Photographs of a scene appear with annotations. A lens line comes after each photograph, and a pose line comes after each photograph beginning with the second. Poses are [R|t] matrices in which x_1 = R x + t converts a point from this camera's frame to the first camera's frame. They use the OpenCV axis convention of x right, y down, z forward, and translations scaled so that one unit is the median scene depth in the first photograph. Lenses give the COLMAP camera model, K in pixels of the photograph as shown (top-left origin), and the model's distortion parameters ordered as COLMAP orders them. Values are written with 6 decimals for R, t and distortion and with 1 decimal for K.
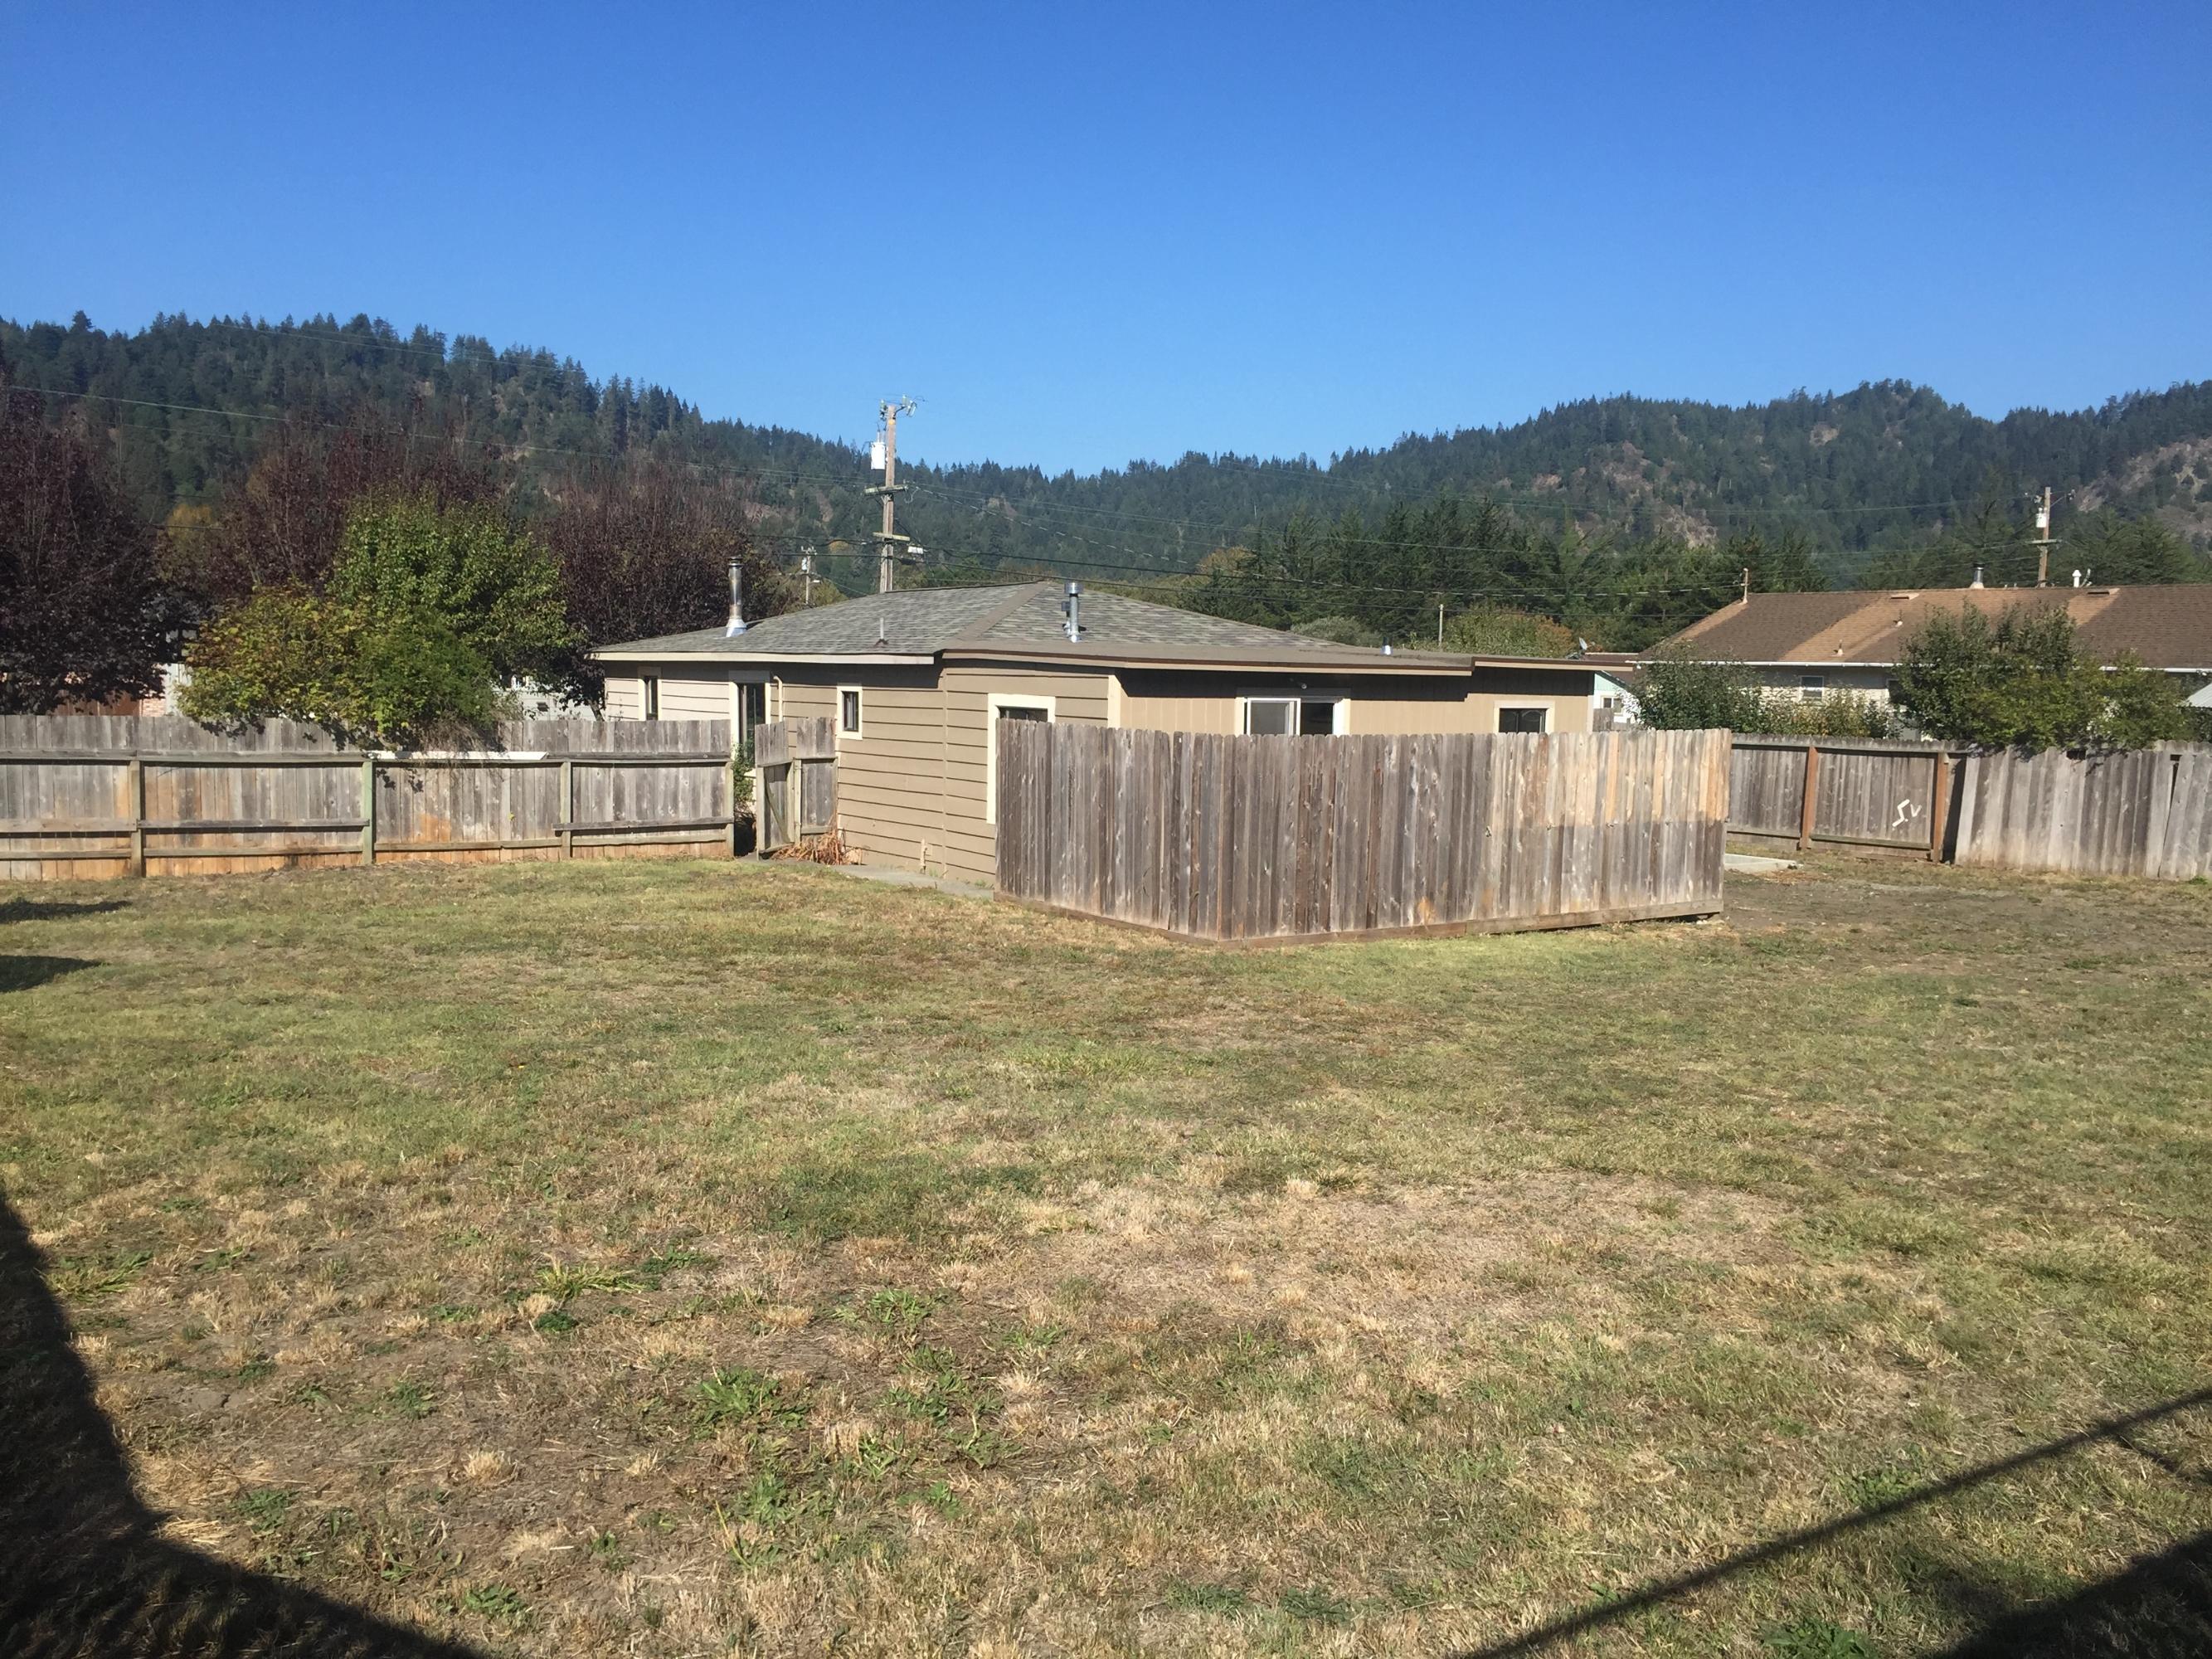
lens RADIAL K [[1912.2, 0, 1096.8], [0, 1912.2, 828.1], [0, 0, 1]] dist [0.068629, -0.075560]
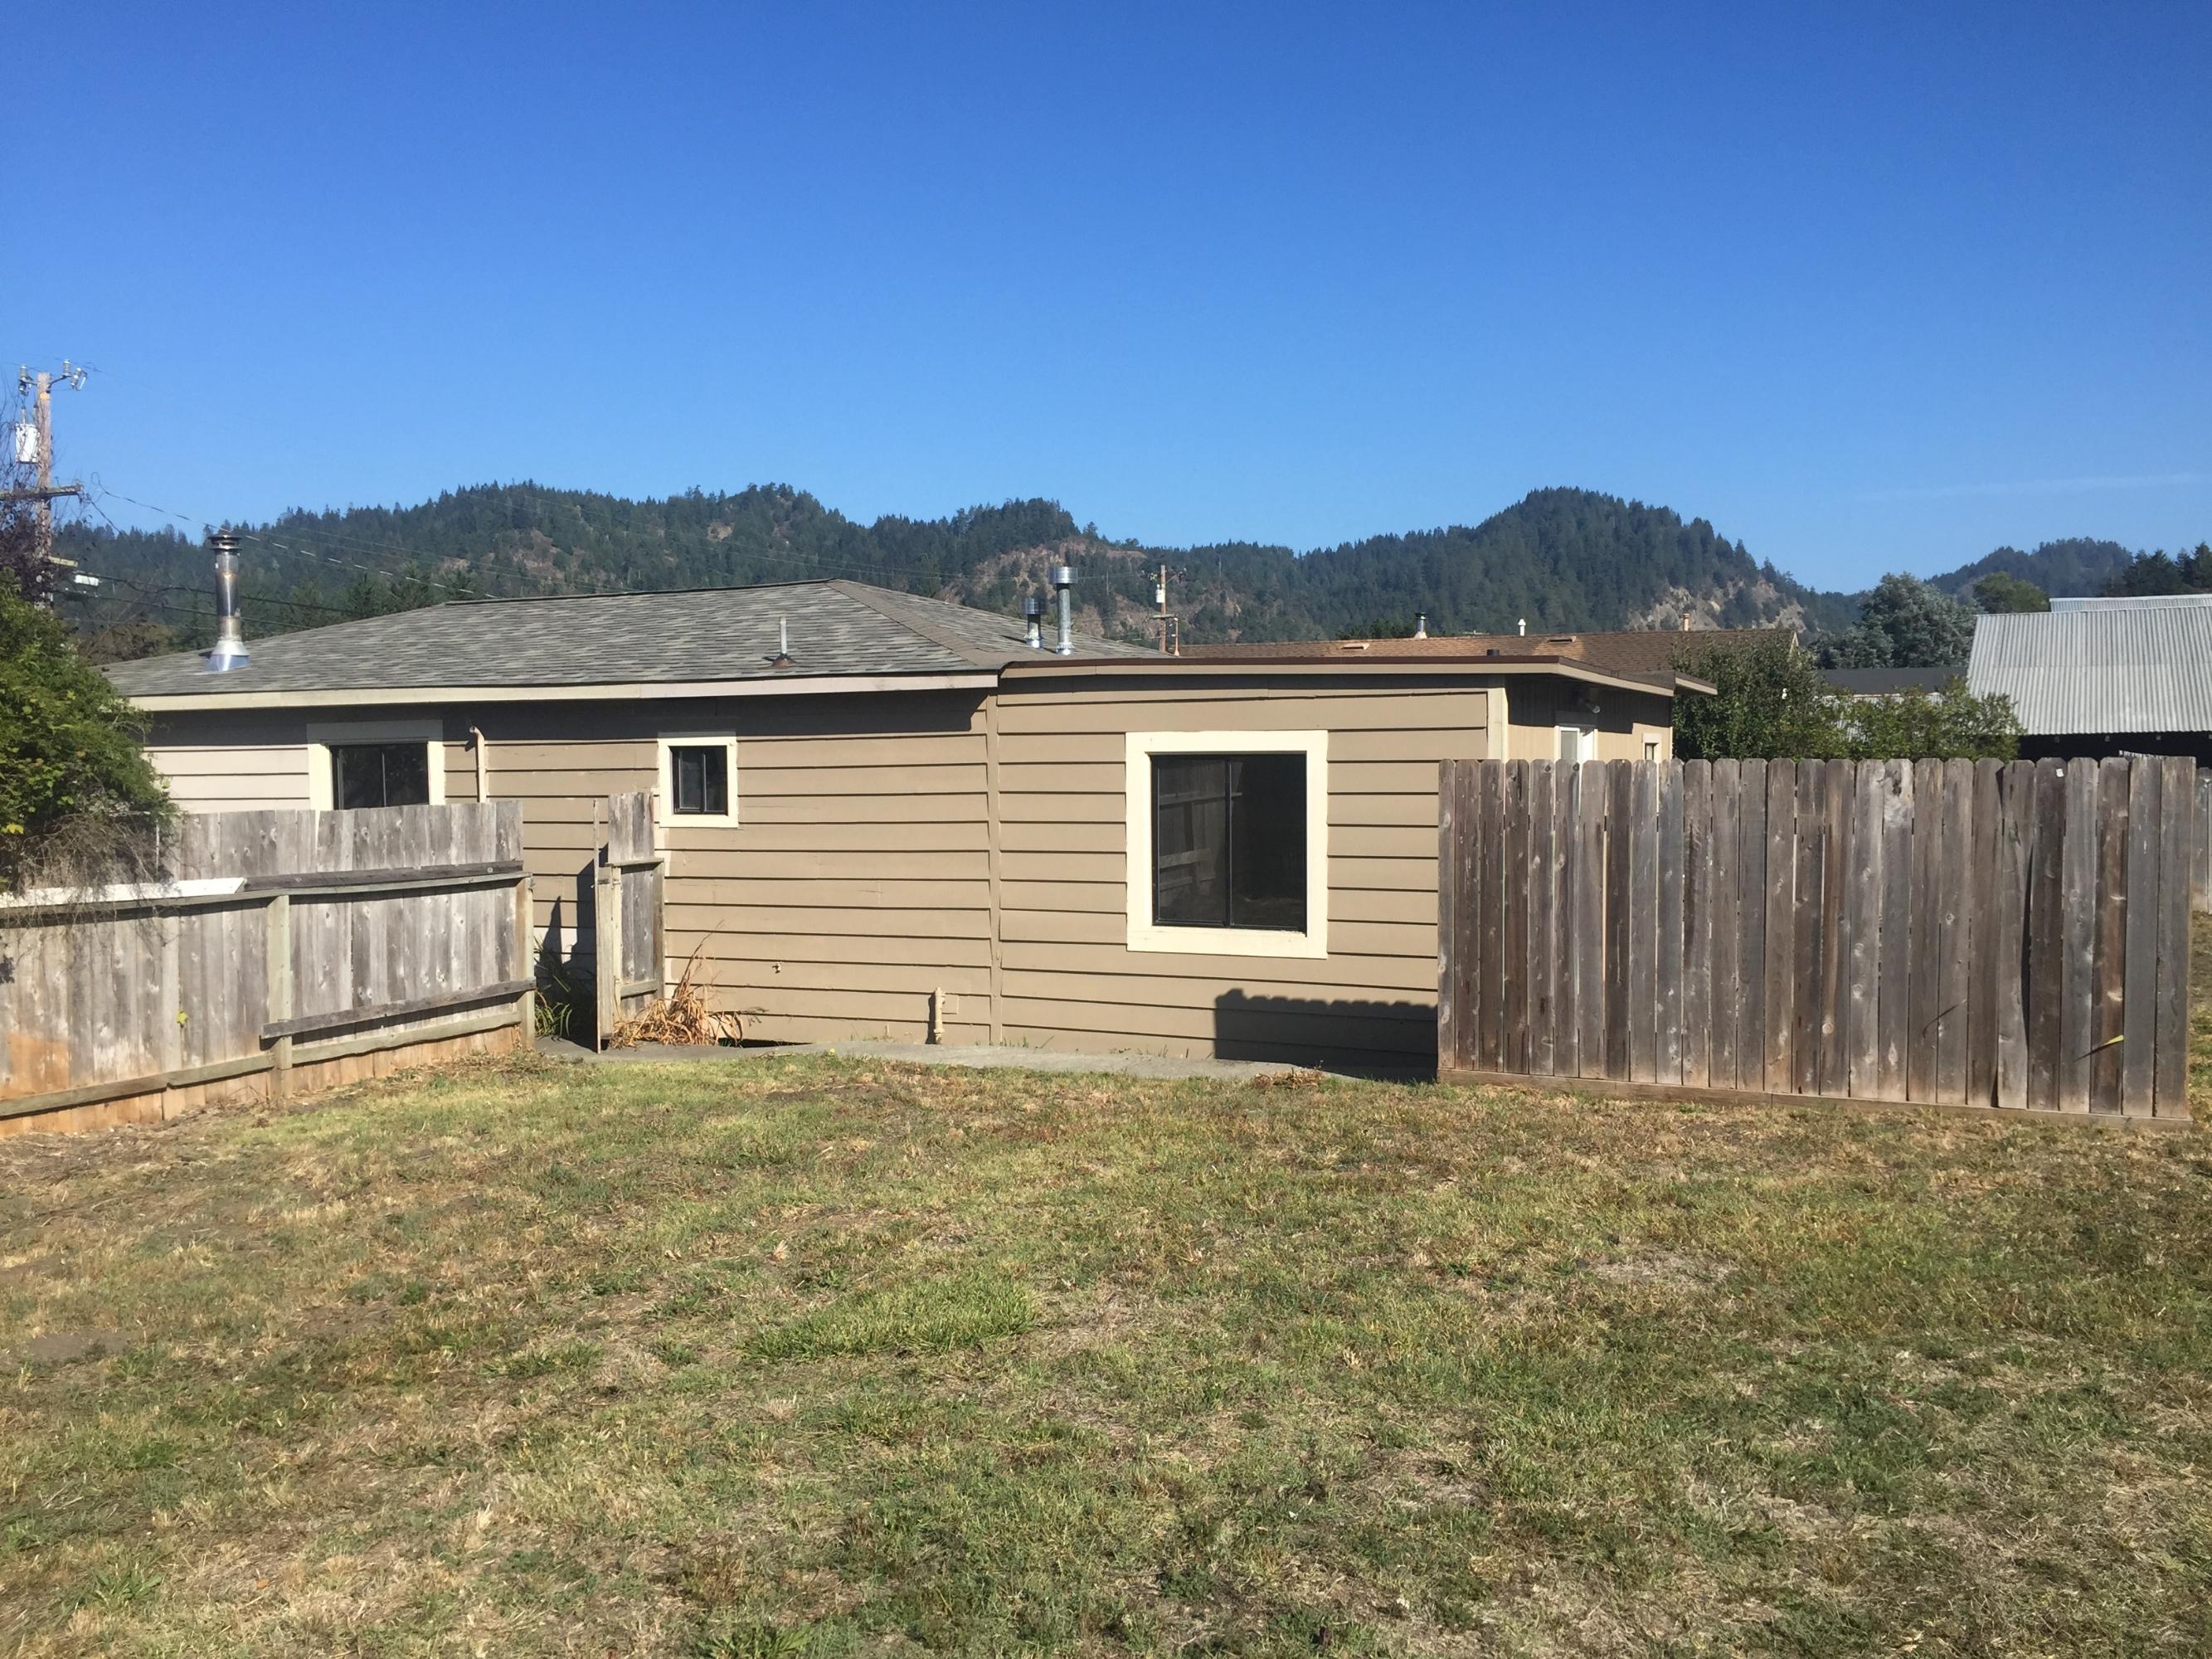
lens RADIAL K [[1912.2, 0, 1100.1], [0, 1912.2, 820.6], [0, 0, 1]] dist [0.068629, -0.075560]
pose [[0.849040, -0.042454, 0.526619, -0.298582], [0.068329, 0.997219, -0.029772, -0.020468], [-0.523891, 0.061261, 0.849580, 0.394439]]
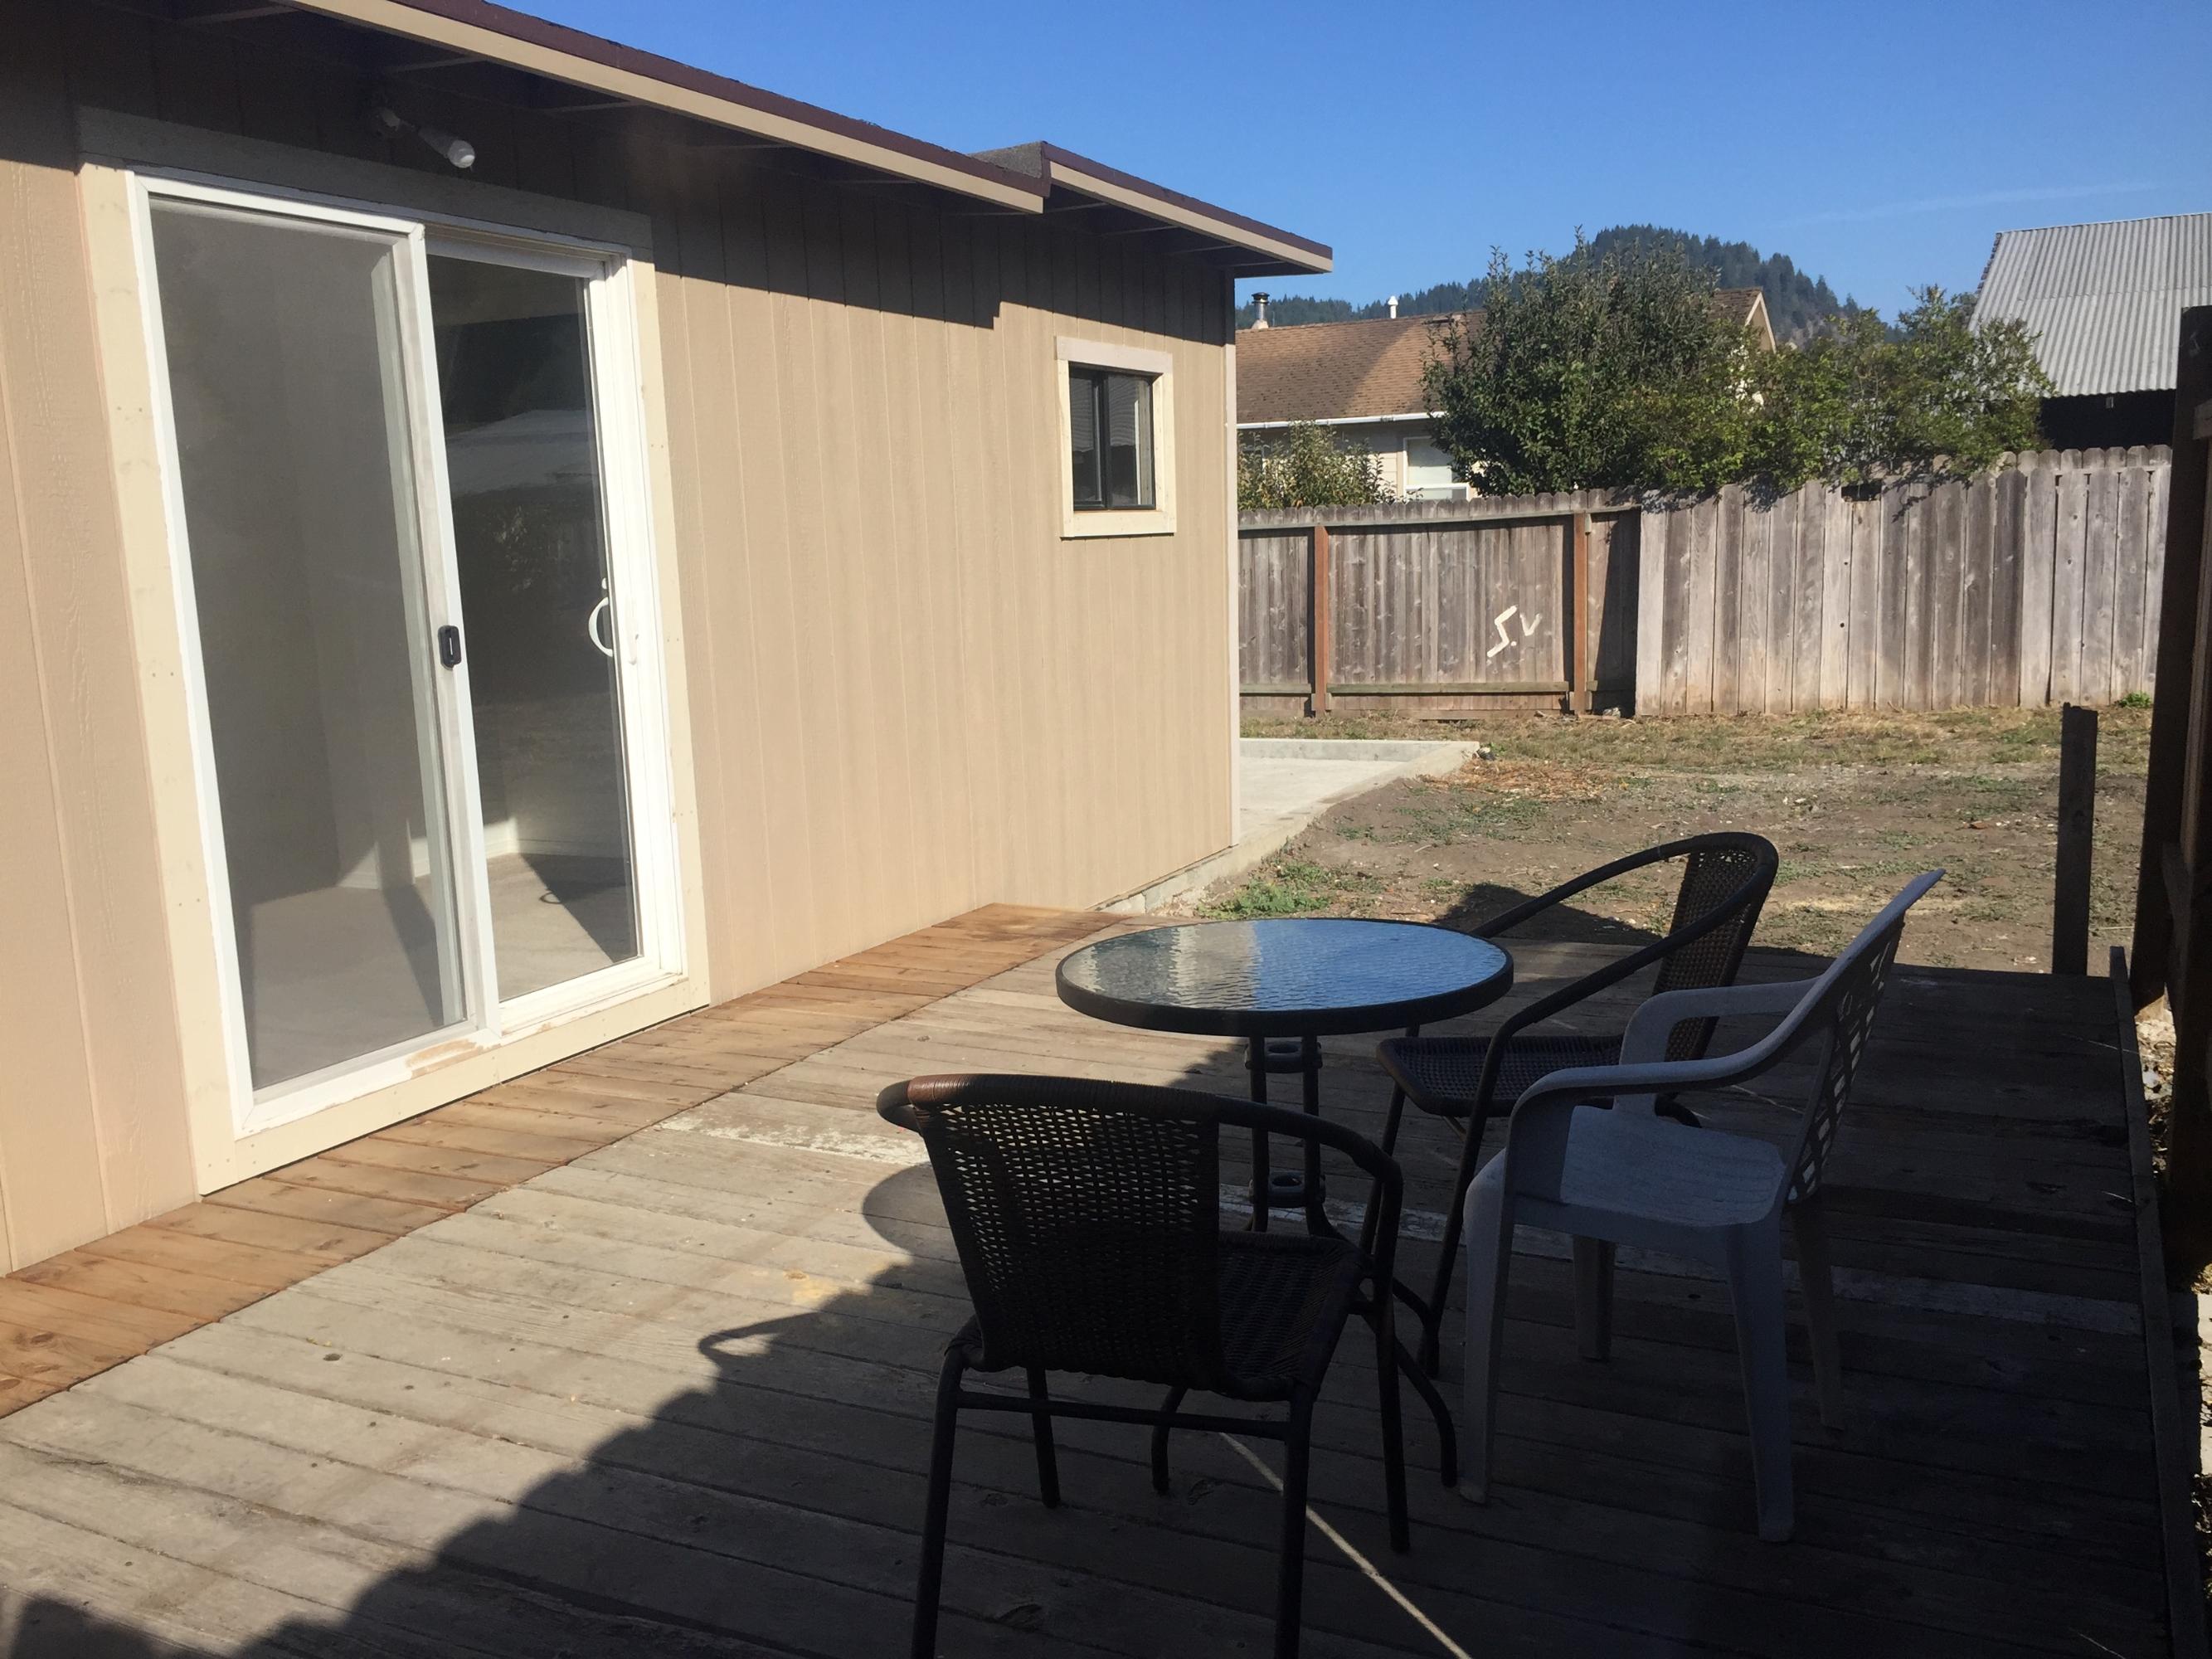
lens RADIAL K [[1912.2, 0, 1097.5], [0, 1912.2, 825.0], [0, 0, 1]] dist [0.068629, -0.075560]
pose [[0.864781, -0.125803, 0.486136, 0.043667], [0.095509, 0.991644, 0.086720, -0.011962], [-0.492983, -0.028563, 0.869570, 0.596122]]
